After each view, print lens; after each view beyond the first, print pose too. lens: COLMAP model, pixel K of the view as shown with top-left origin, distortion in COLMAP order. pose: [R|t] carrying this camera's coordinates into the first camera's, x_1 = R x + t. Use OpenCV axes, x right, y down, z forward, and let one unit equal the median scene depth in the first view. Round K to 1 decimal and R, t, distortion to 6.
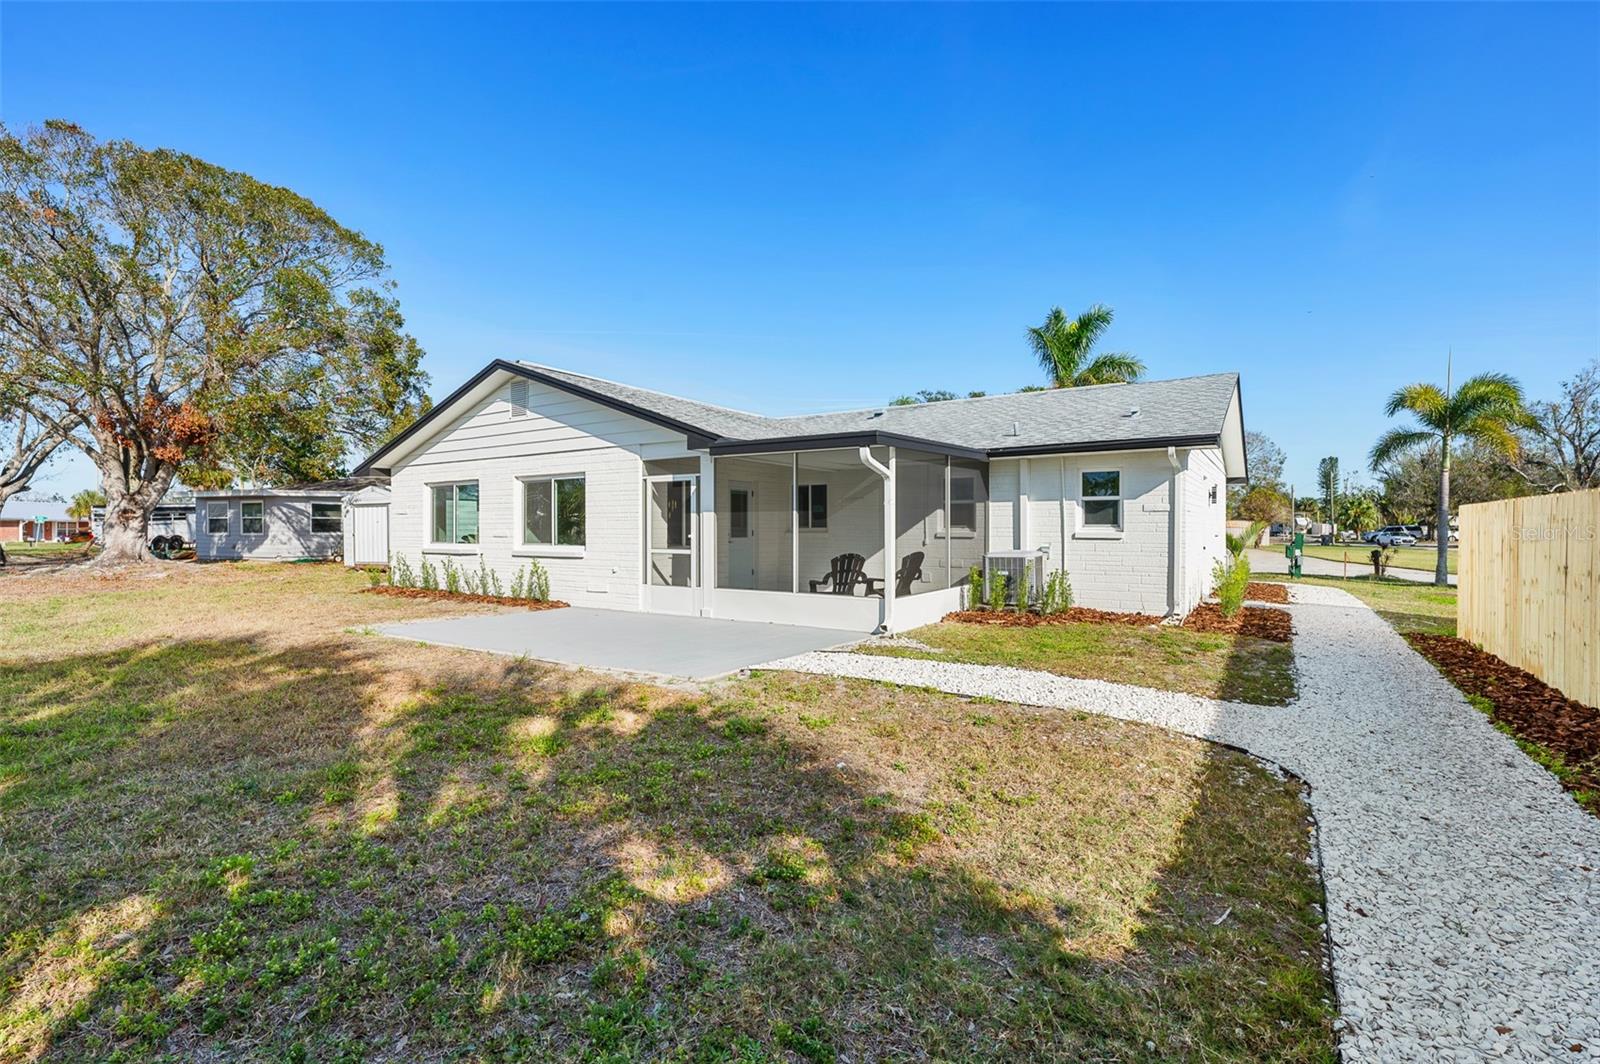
lens RADIAL K [[721.8, 0, 800.0], [0, 721.8, 532.0], [0, 0, 1]] dist [0.002911, 0.000172]
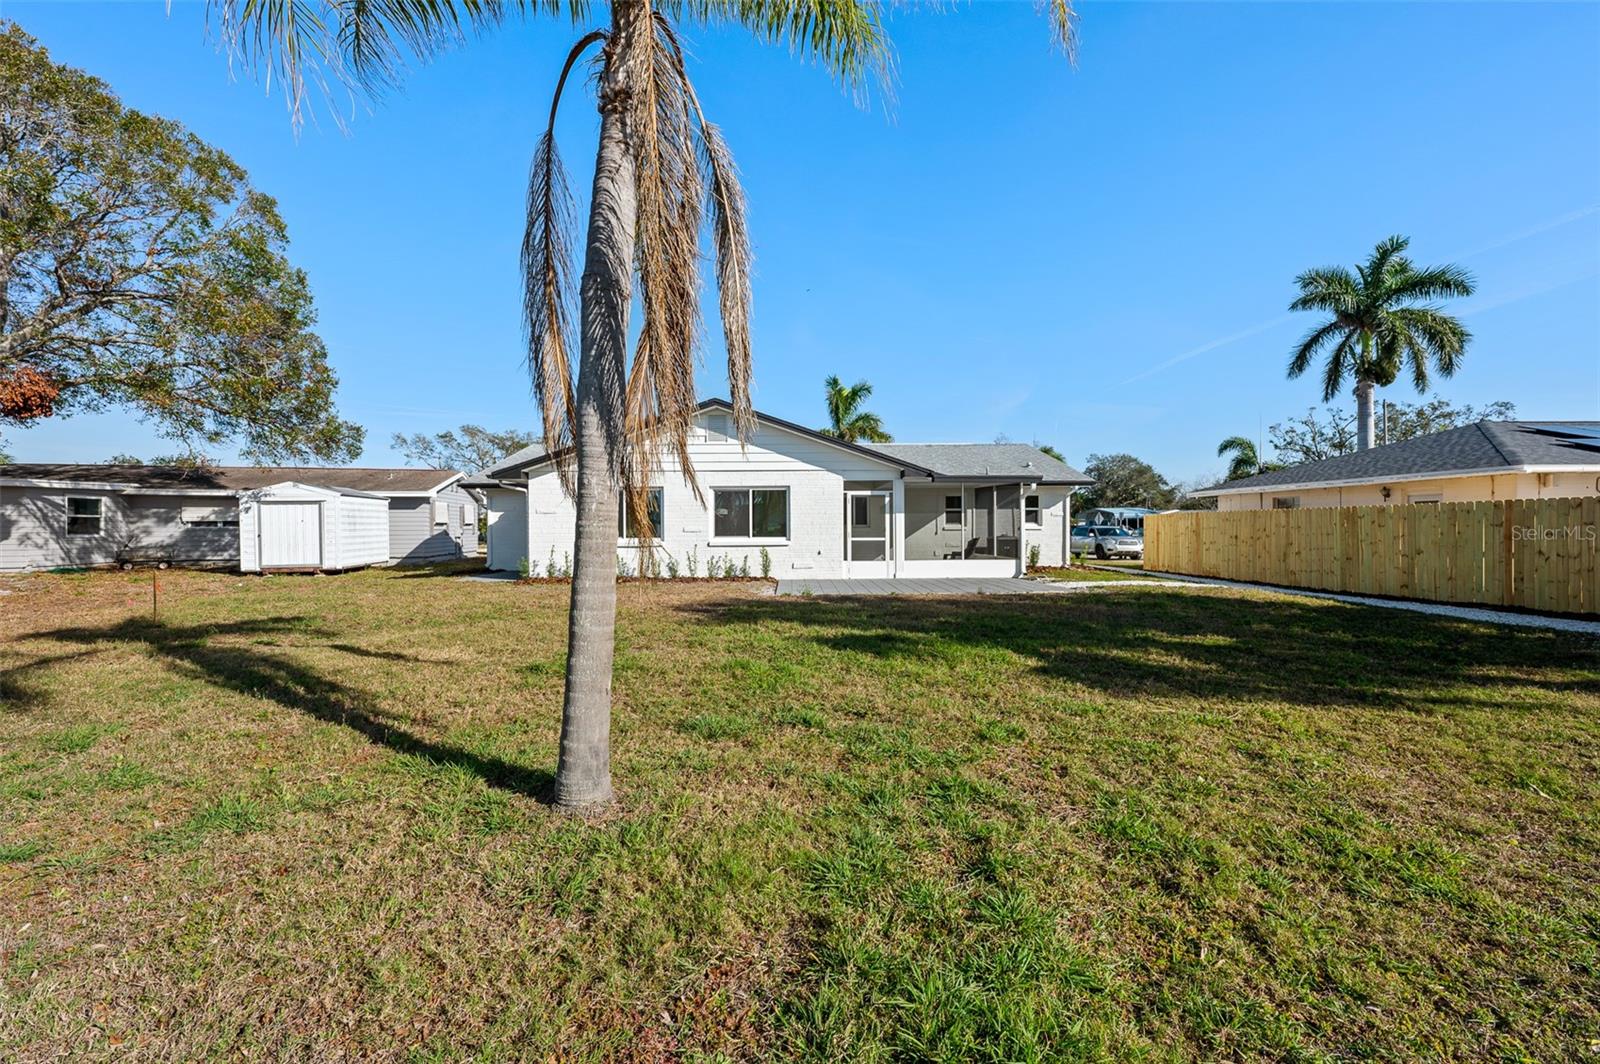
lens RADIAL K [[625.3, 0, 800.0], [0, 625.3, 532.0], [0, 0, 1]] dist [0.000520, 0.000030]
pose [[0.827213, -0.006916, 0.561845, -0.928723], [0.006342, 0.999975, 0.002972, 0.005285], [-0.561852, 0.001105, 0.827237, -0.046071]]
